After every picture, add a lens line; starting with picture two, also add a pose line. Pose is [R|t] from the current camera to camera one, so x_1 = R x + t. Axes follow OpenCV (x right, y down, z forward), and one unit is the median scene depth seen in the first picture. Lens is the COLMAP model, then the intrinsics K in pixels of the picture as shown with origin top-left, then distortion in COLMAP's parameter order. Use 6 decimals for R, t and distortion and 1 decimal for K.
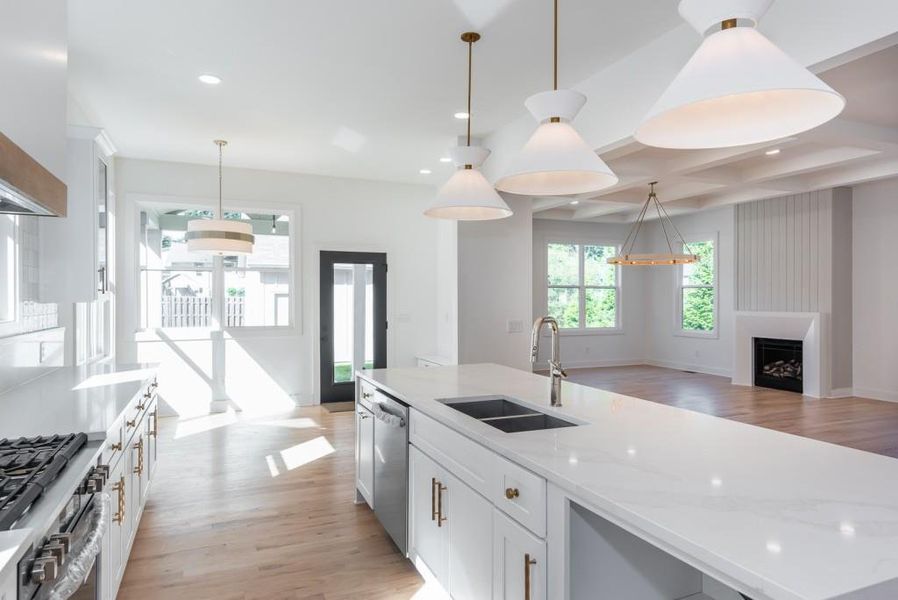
lens RADIAL K [[547.5, 0, 450.0], [0, 547.5, 298.1], [0, 0, 1]] dist [0.003793, 0.000116]
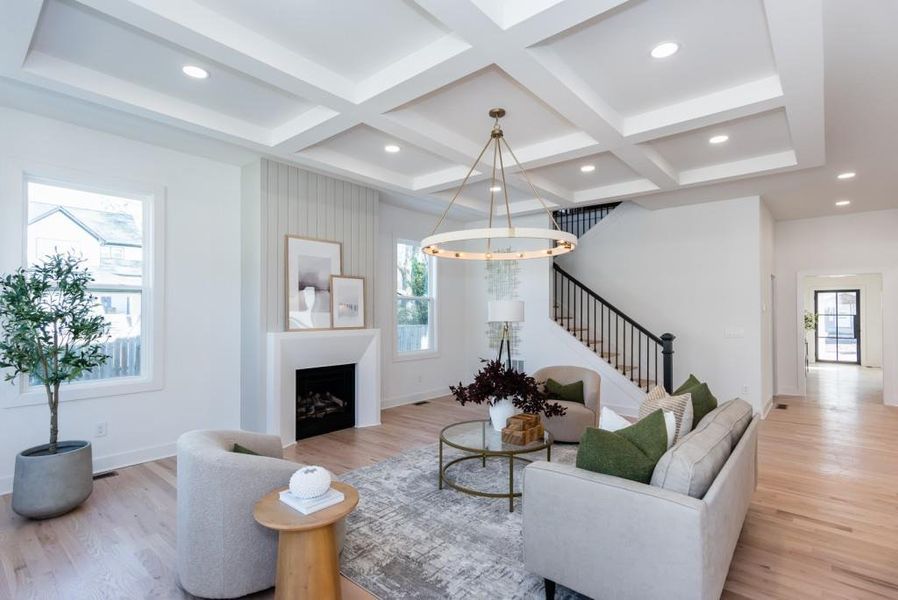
lens RADIAL K [[433.9, 0, 447.4], [0, 433.9, 299.2], [0, 0, 1]] dist [0.012278, -0.000209]
pose [[-0.444371, 0.026732, 0.895444, -0.013322], [-0.005185, 0.999461, -0.032410, 0.000981], [-0.895828, -0.019045, -0.443993, 1.203454]]
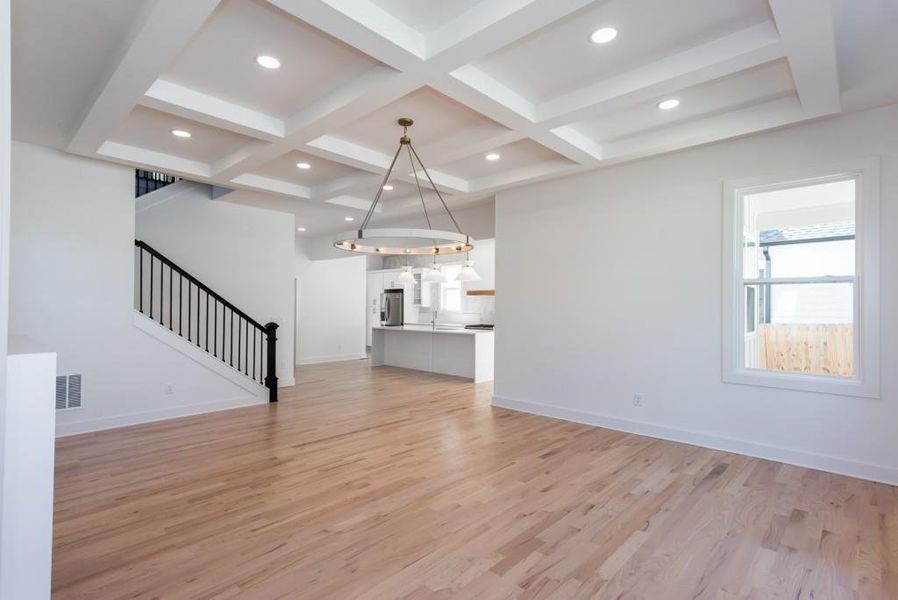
lens RADIAL K [[433.9, 0, 447.4], [0, 433.9, 299.2], [0, 0, 1]] dist [0.012278, -0.000209]
pose [[-0.915397, -0.012047, -0.402372, 0.516656], [-0.004777, 0.999807, -0.019067, 0.003140], [0.402524, -0.015531, -0.915278, 1.427457]]
